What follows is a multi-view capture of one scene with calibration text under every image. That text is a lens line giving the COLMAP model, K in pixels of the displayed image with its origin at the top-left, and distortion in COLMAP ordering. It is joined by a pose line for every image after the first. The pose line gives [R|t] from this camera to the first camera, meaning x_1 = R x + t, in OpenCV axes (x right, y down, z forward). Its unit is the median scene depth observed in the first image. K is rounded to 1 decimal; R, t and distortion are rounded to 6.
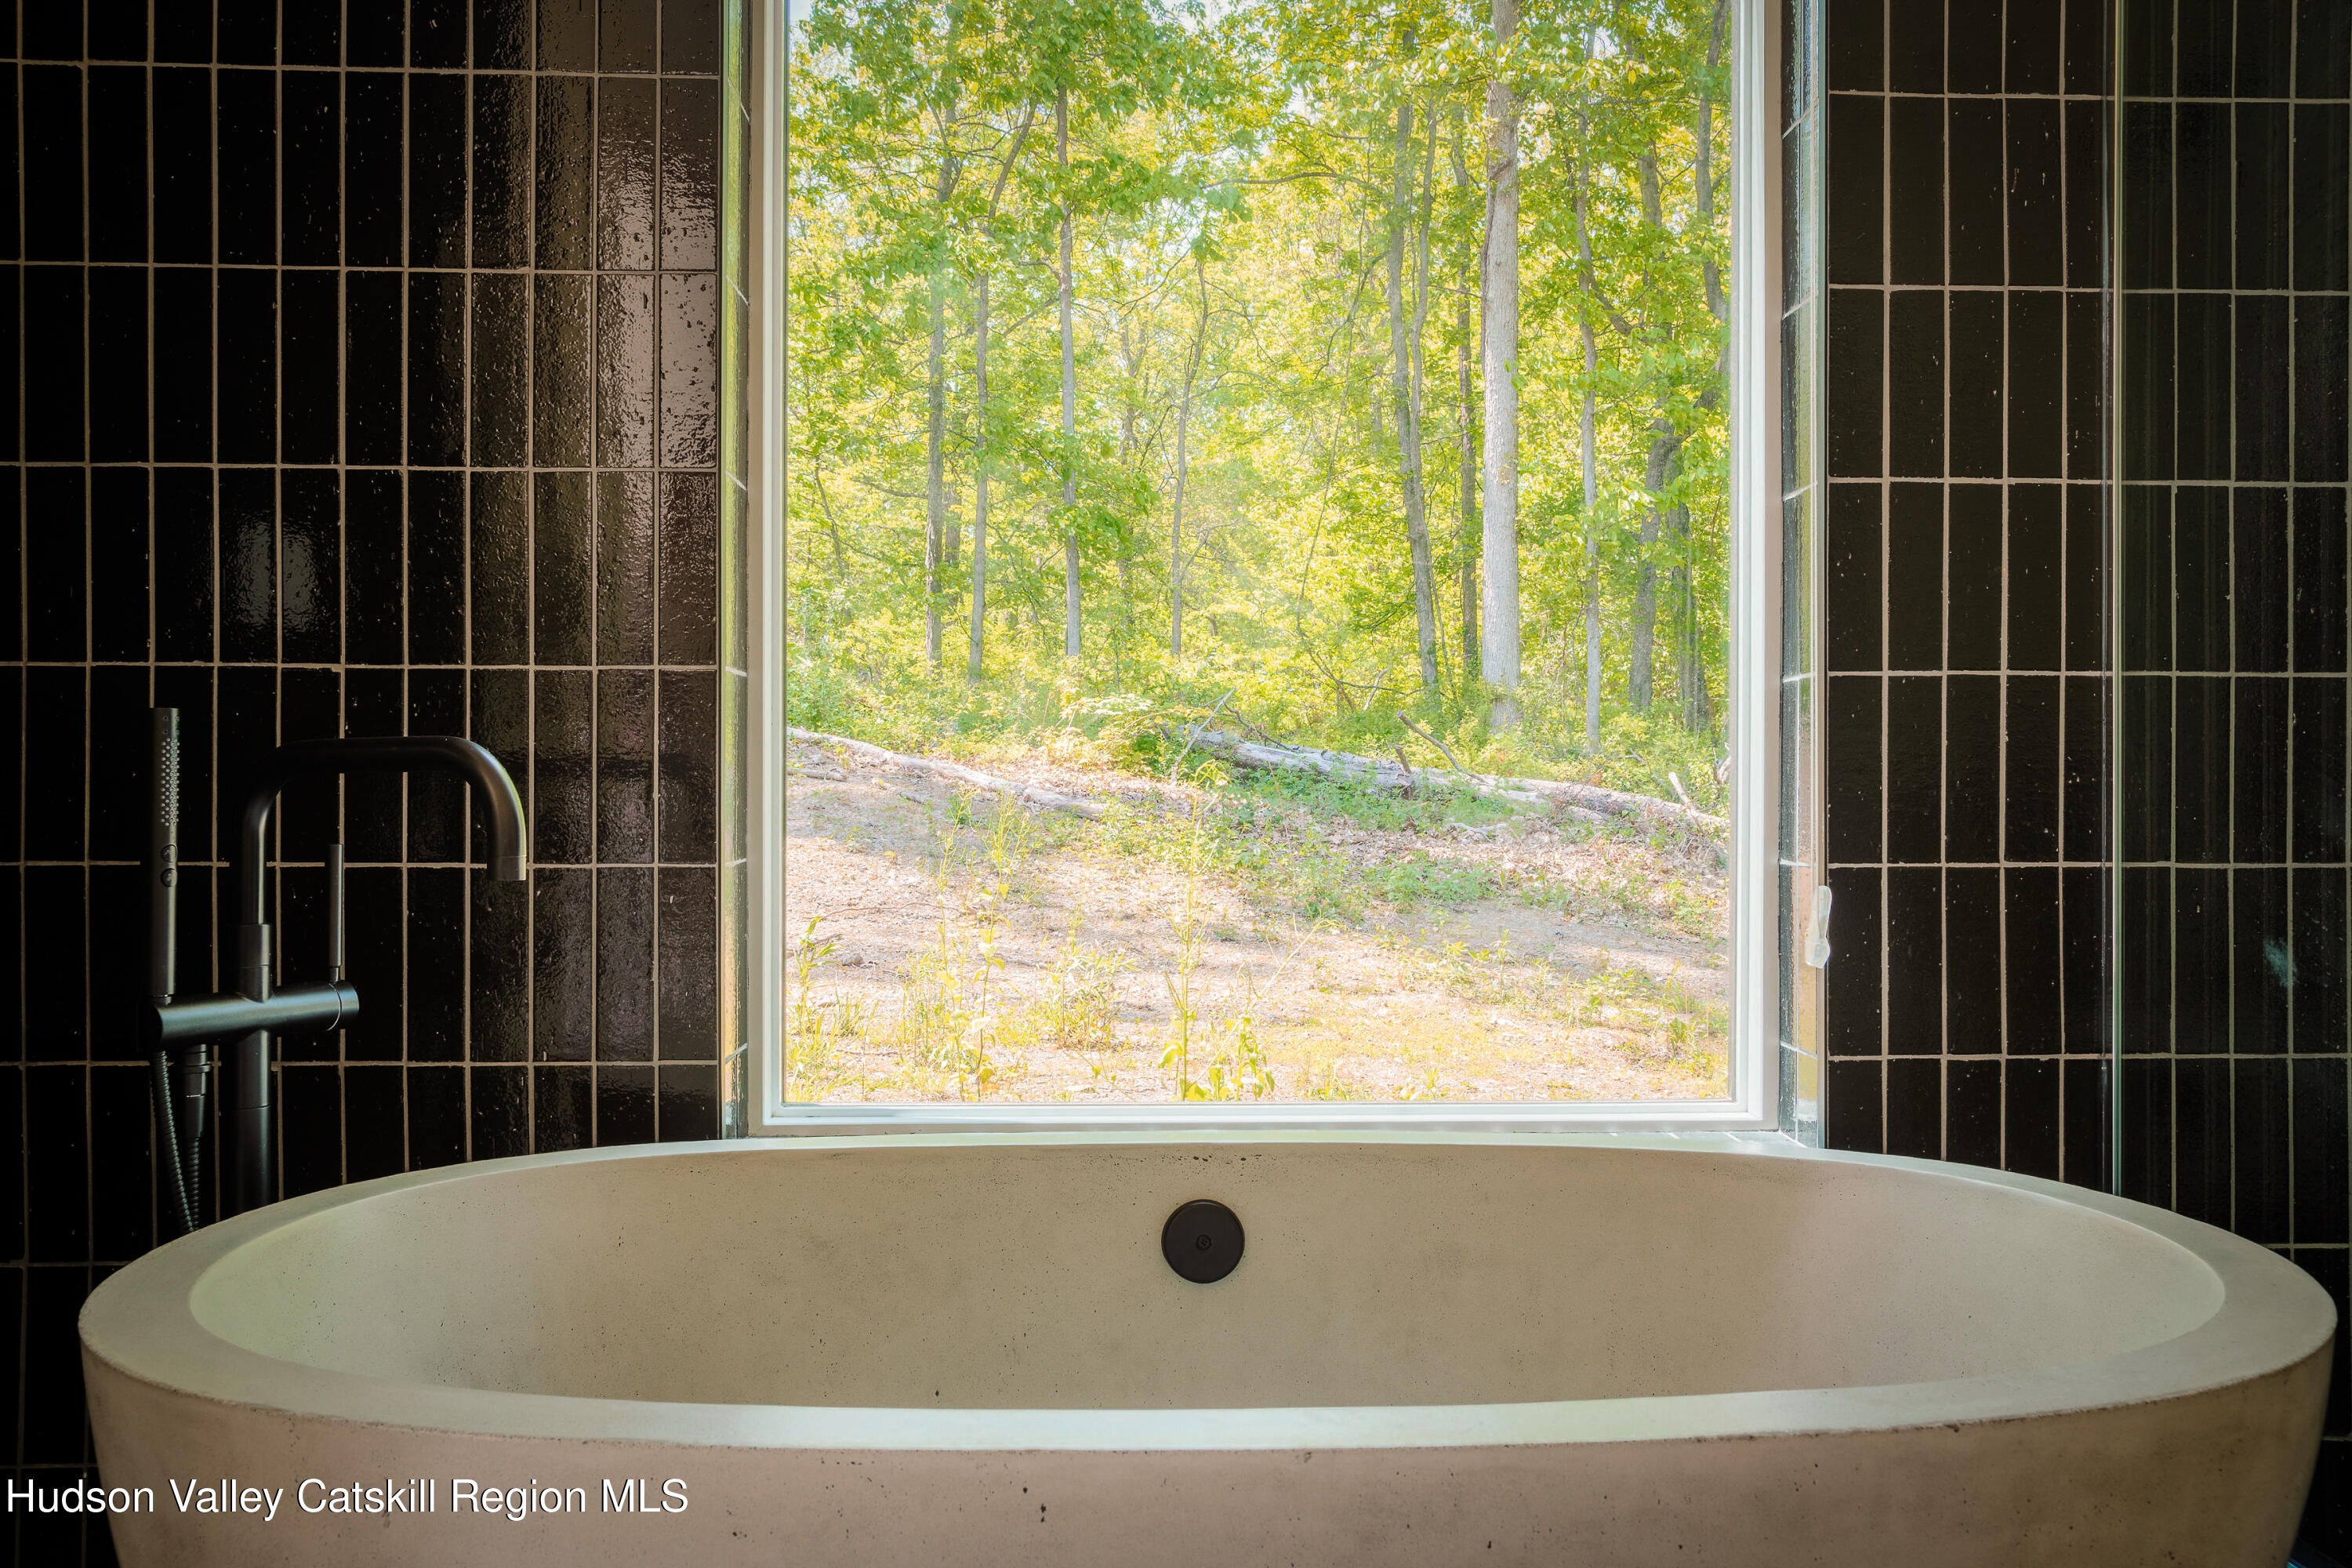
lens RADIAL K [[1922.9, 0, 1176.0], [0, 1922.9, 784.0], [0, 0, 1]] dist [-0.059594, -0.000611]
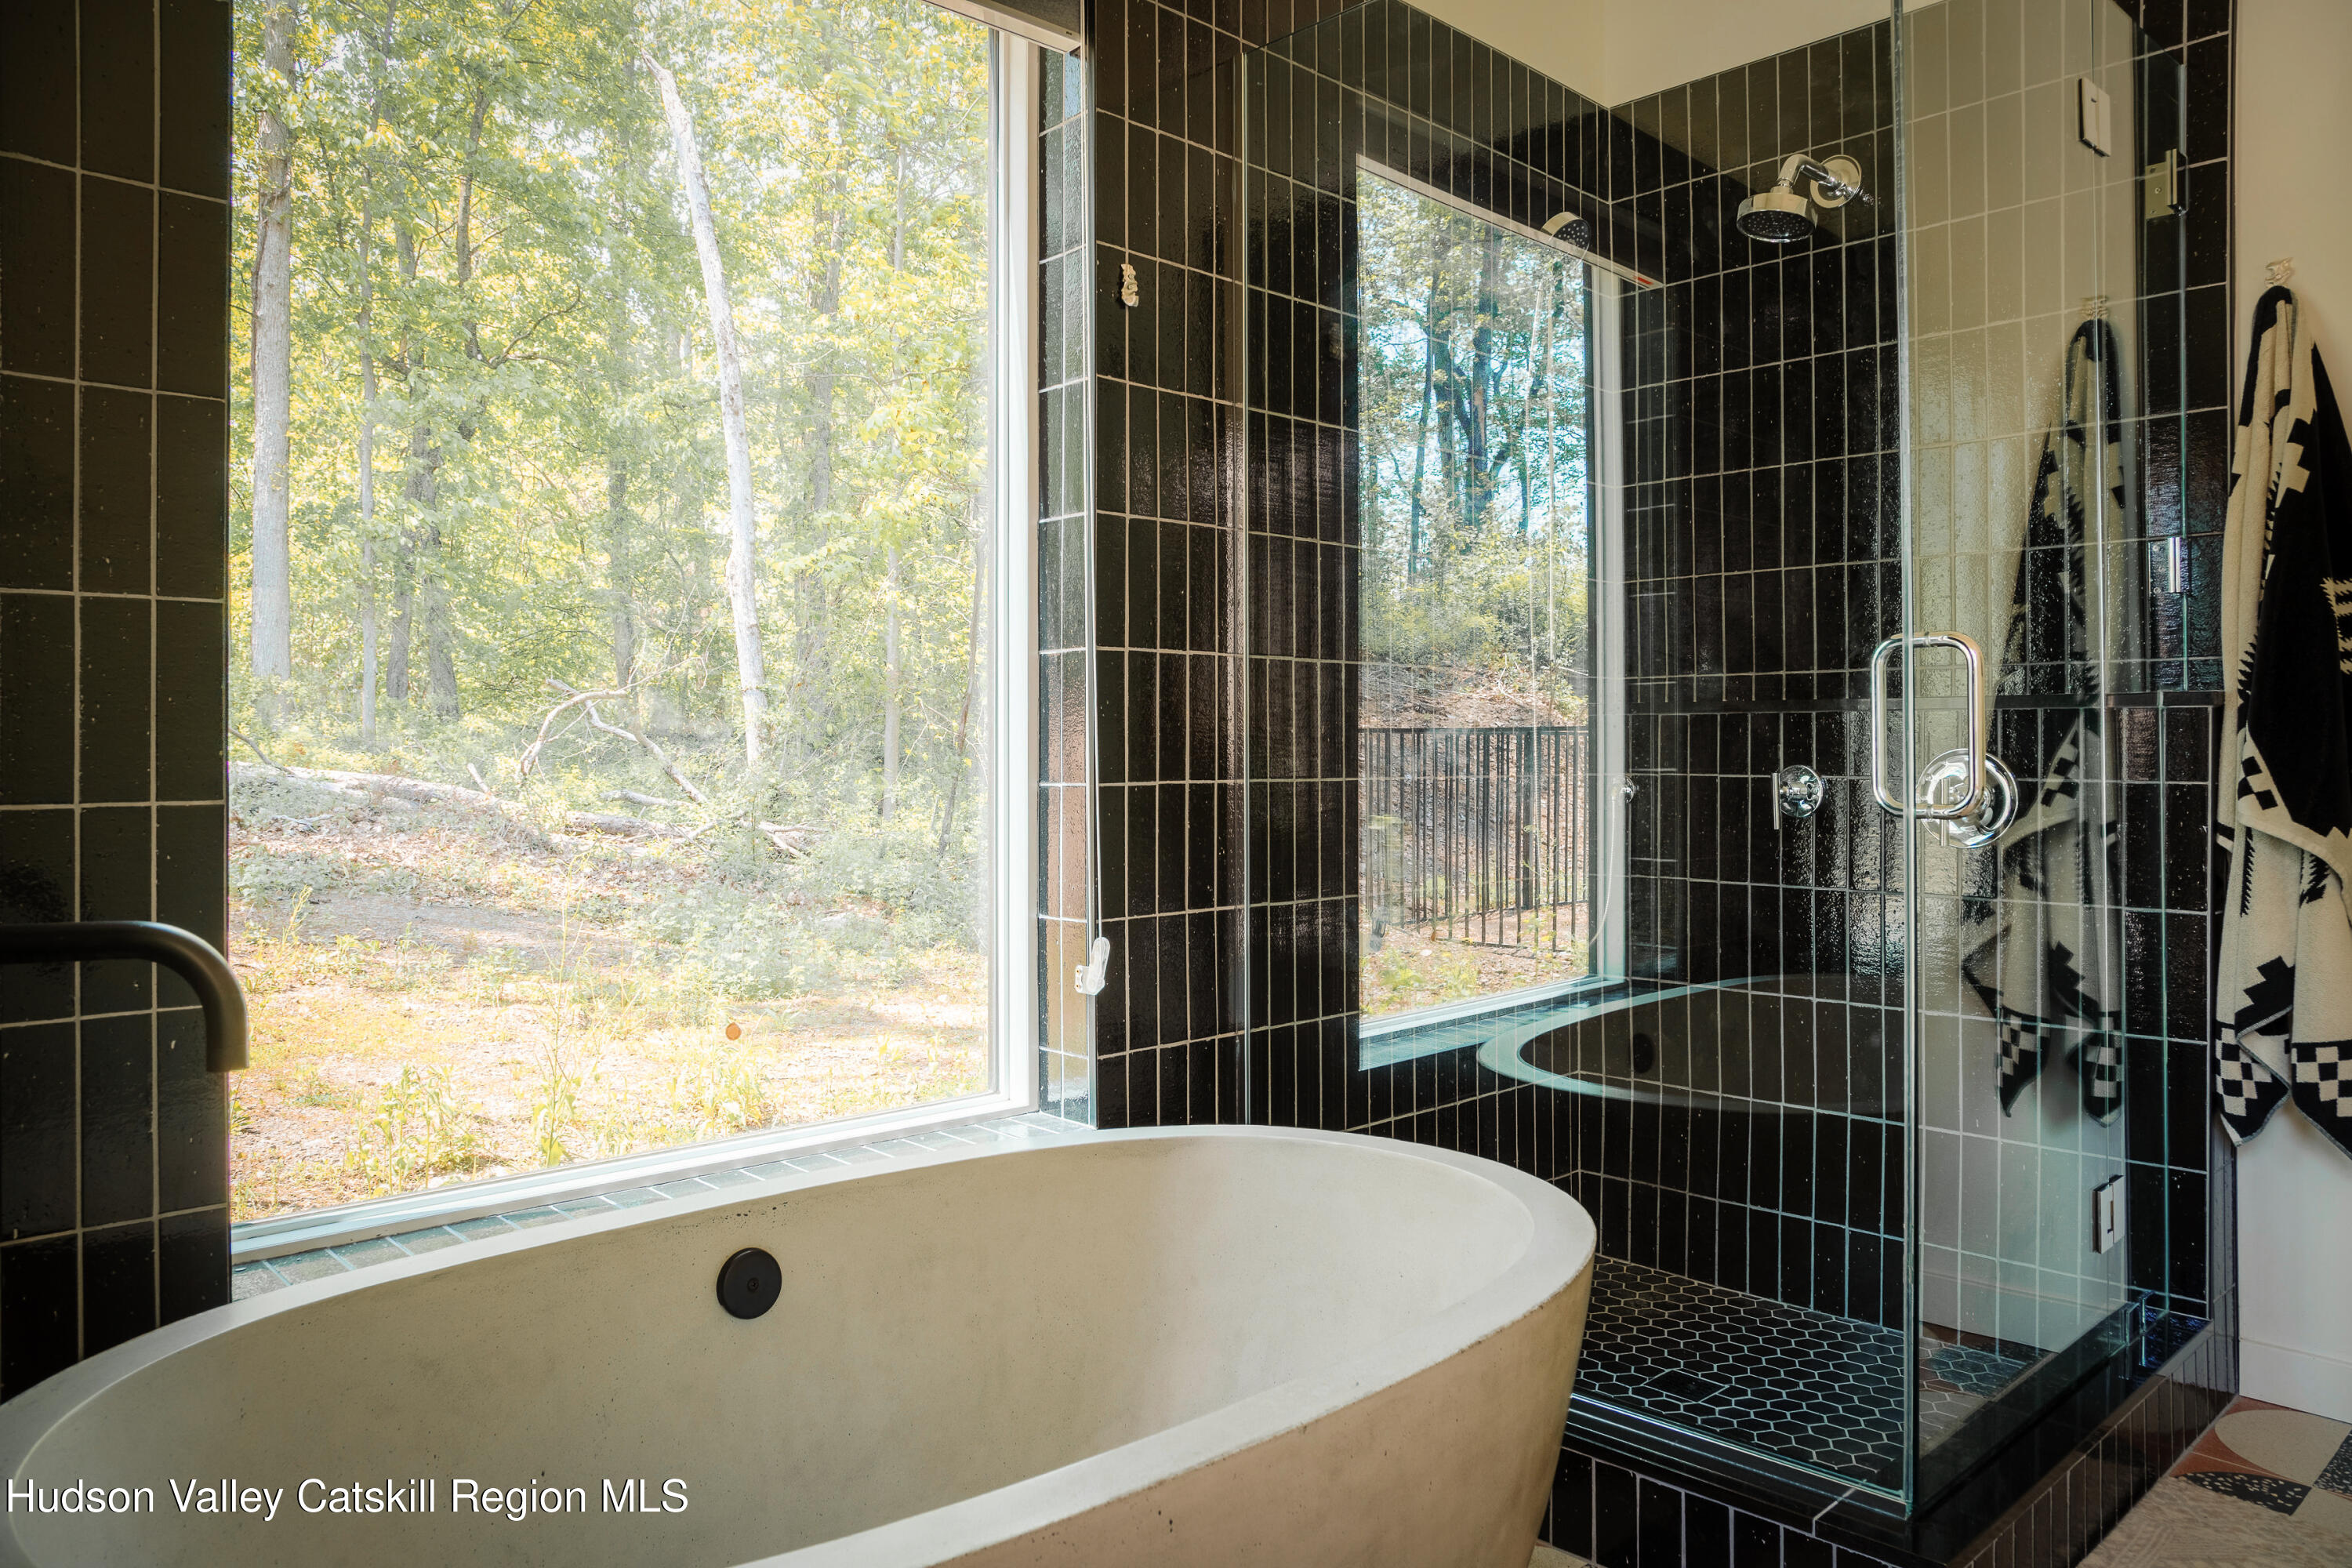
lens RADIAL K [[1596.0, 0, 1176.3], [0, 1596.0, 751.5], [0, 0, 1]] dist [-0.051053, 0.000752]
pose [[0.754534, -0.006539, 0.656229, -0.379482], [0.008940, 0.999960, -0.000315, -0.080634], [-0.656201, 0.006104, 0.754562, 0.067034]]
